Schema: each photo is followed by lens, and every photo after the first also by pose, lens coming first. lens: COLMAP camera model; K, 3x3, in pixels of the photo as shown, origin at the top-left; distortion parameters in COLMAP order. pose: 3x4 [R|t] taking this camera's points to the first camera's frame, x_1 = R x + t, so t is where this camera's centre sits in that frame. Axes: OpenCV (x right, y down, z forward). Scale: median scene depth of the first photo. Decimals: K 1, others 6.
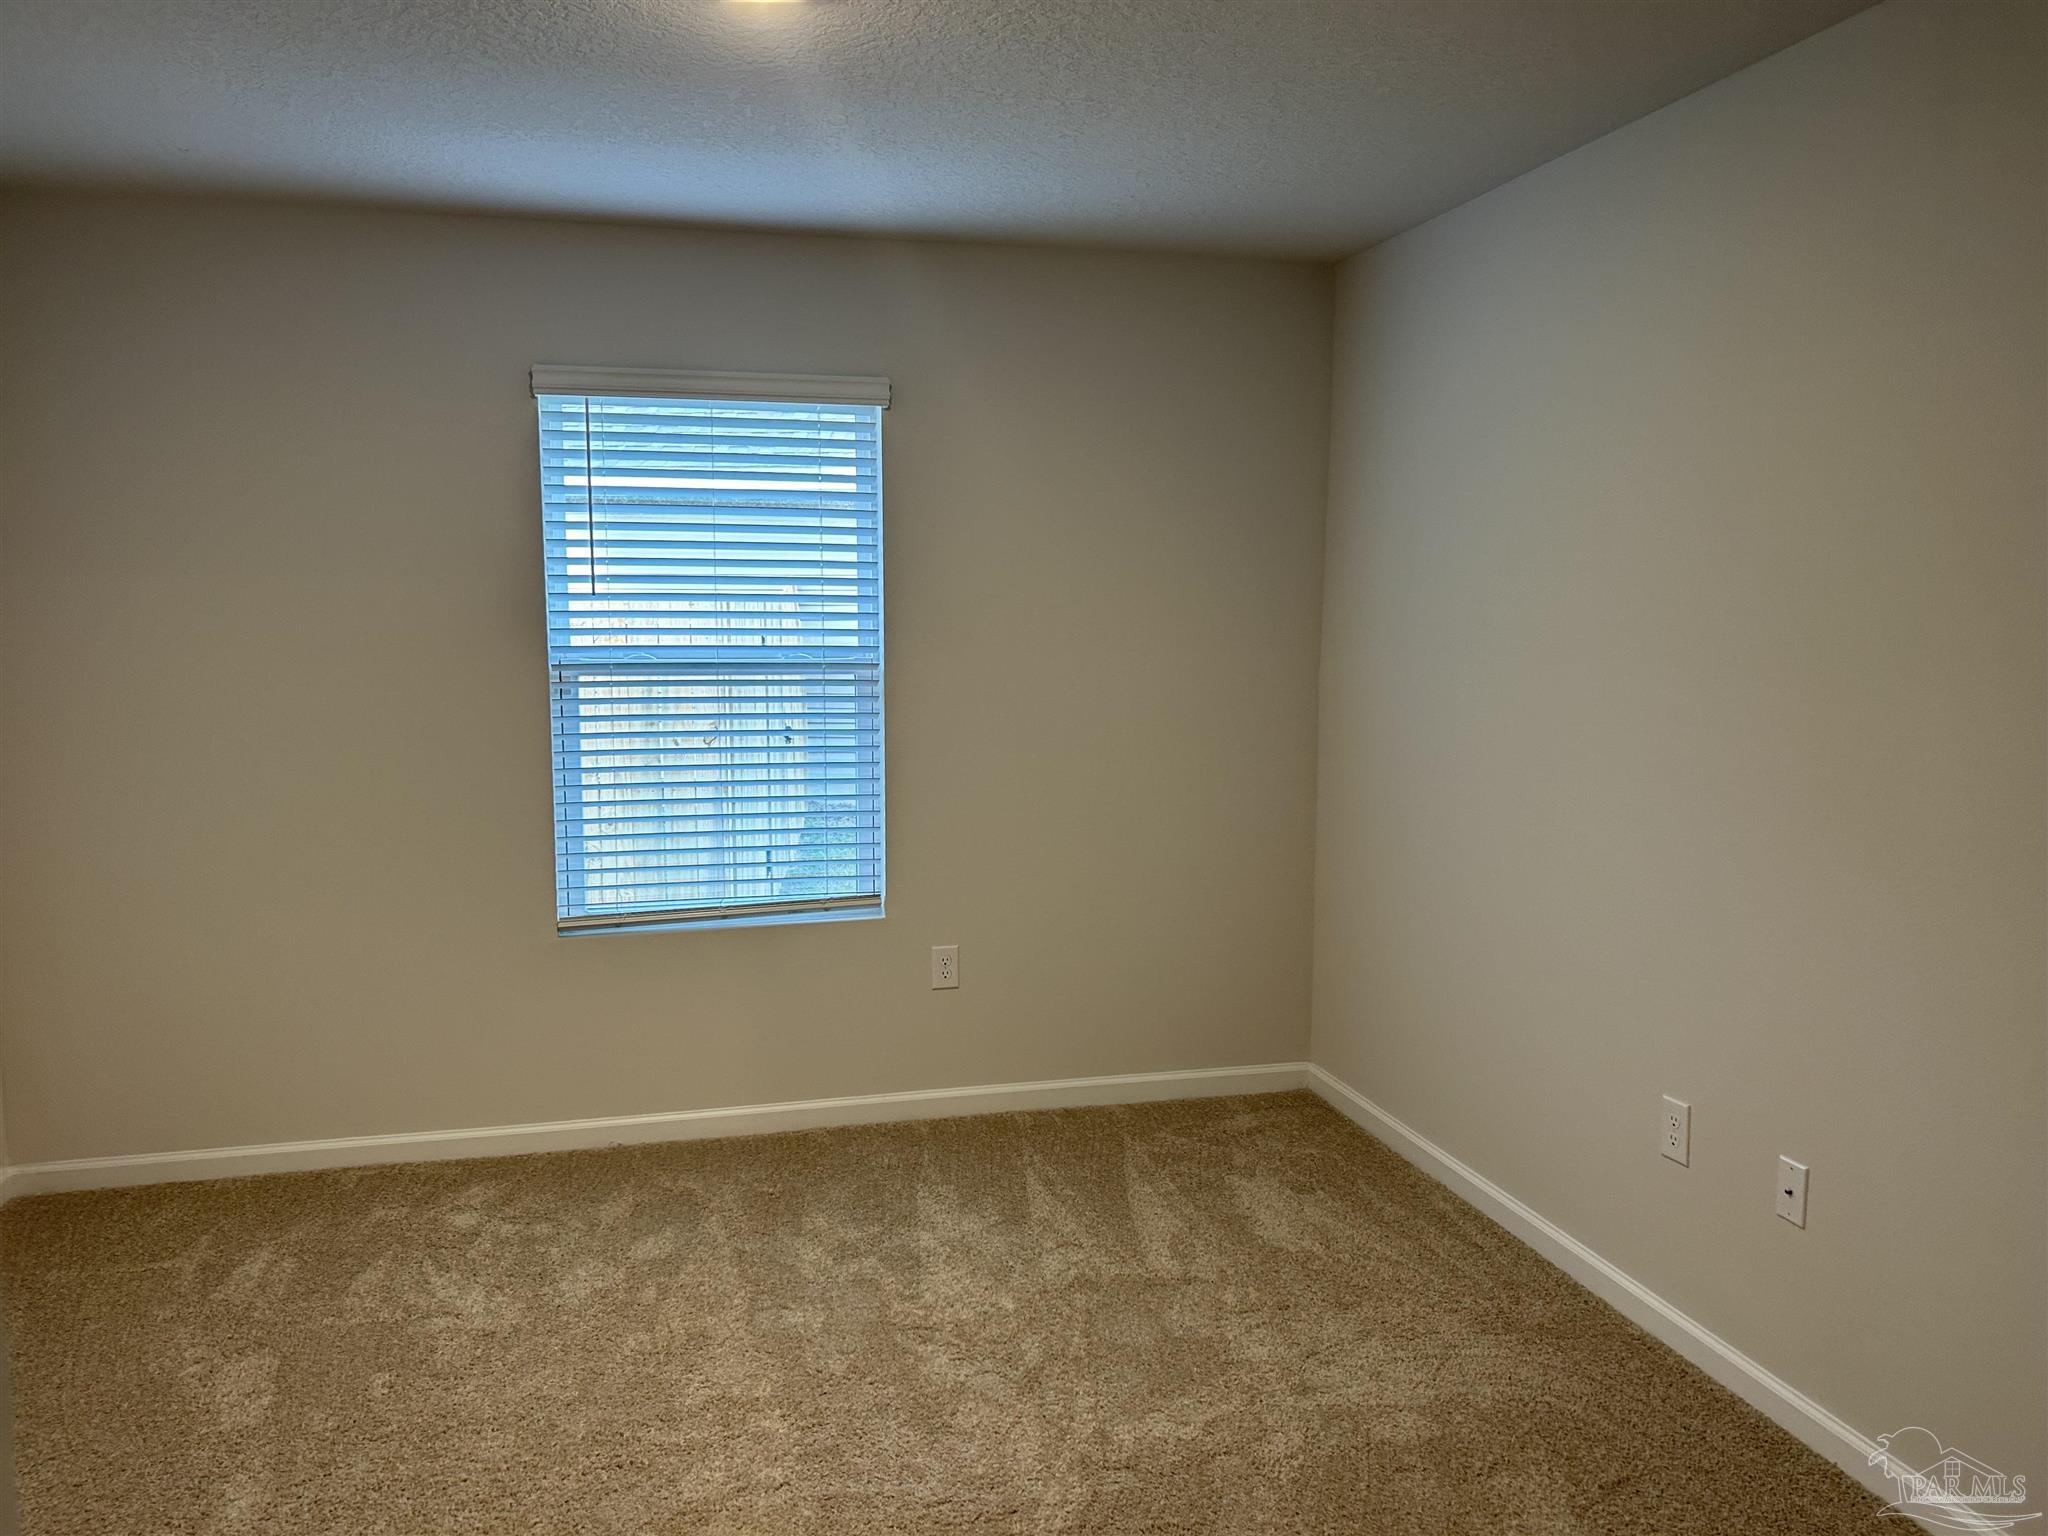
lens RADIAL K [[1530.8, 0, 1025.0], [0, 1530.8, 783.5], [0, 0, 1]] dist [0.051018, -0.059634]
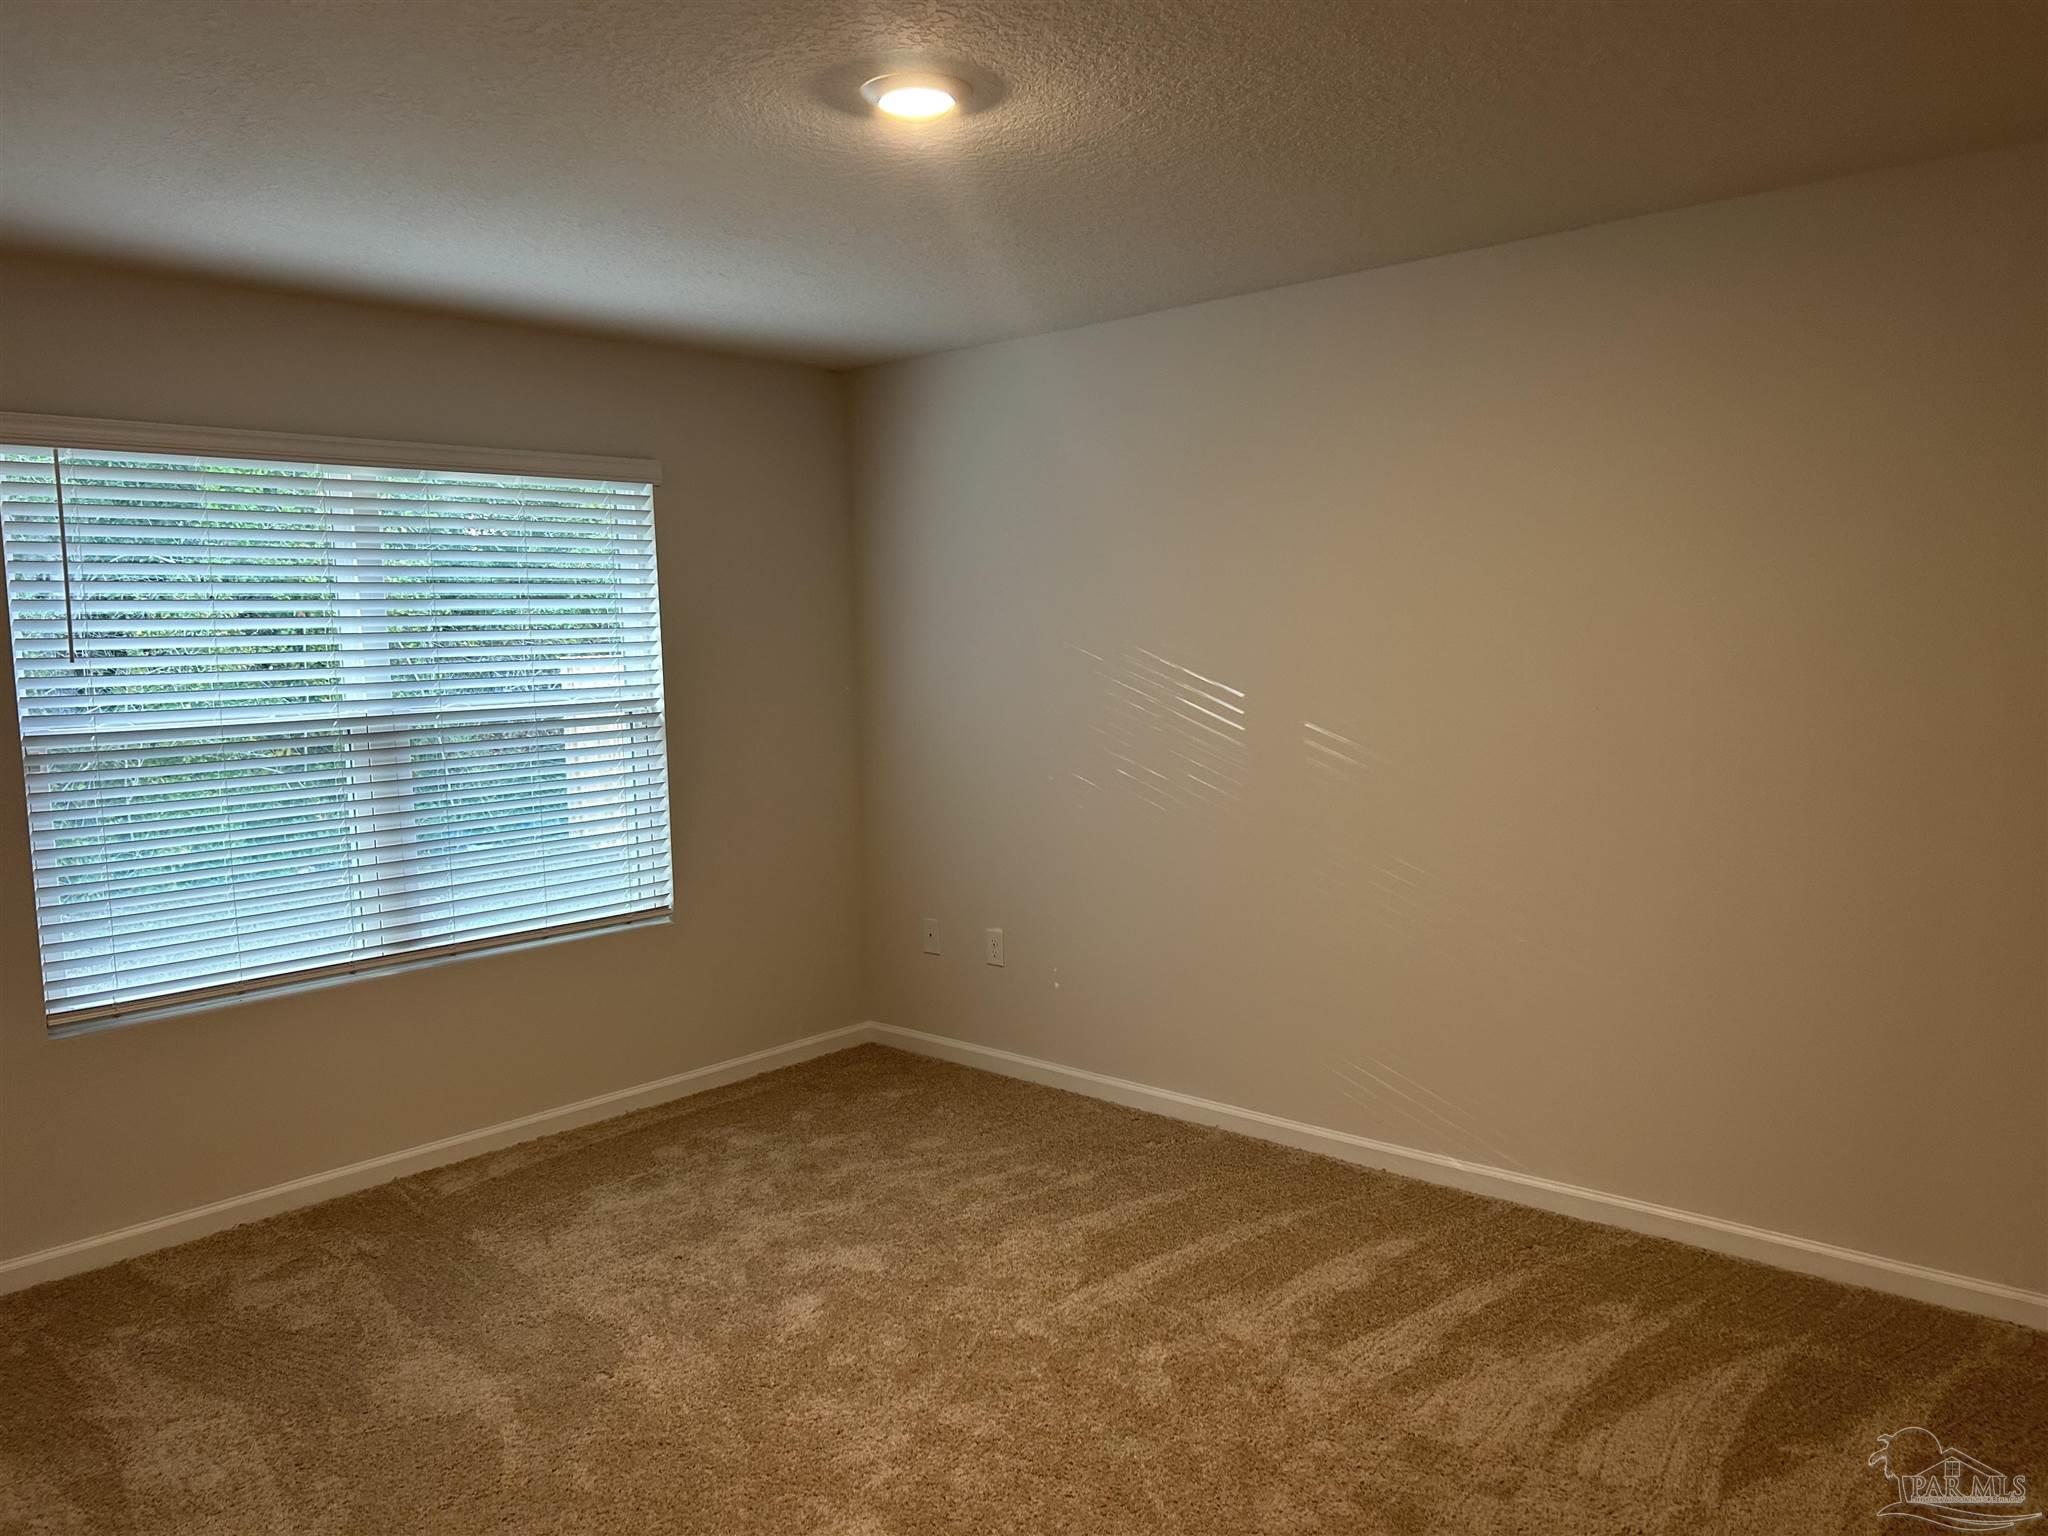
lens RADIAL K [[1530.8, 0, 1031.7], [0, 1530.8, 770.5], [0, 0, 1]] dist [0.051018, -0.059634]
pose [[0.823084, -0.076562, 0.562736, -0.527161], [0.098235, 0.995129, -0.008292, 0.012996], [-0.559360, 0.062105, 0.826595, -0.127654]]
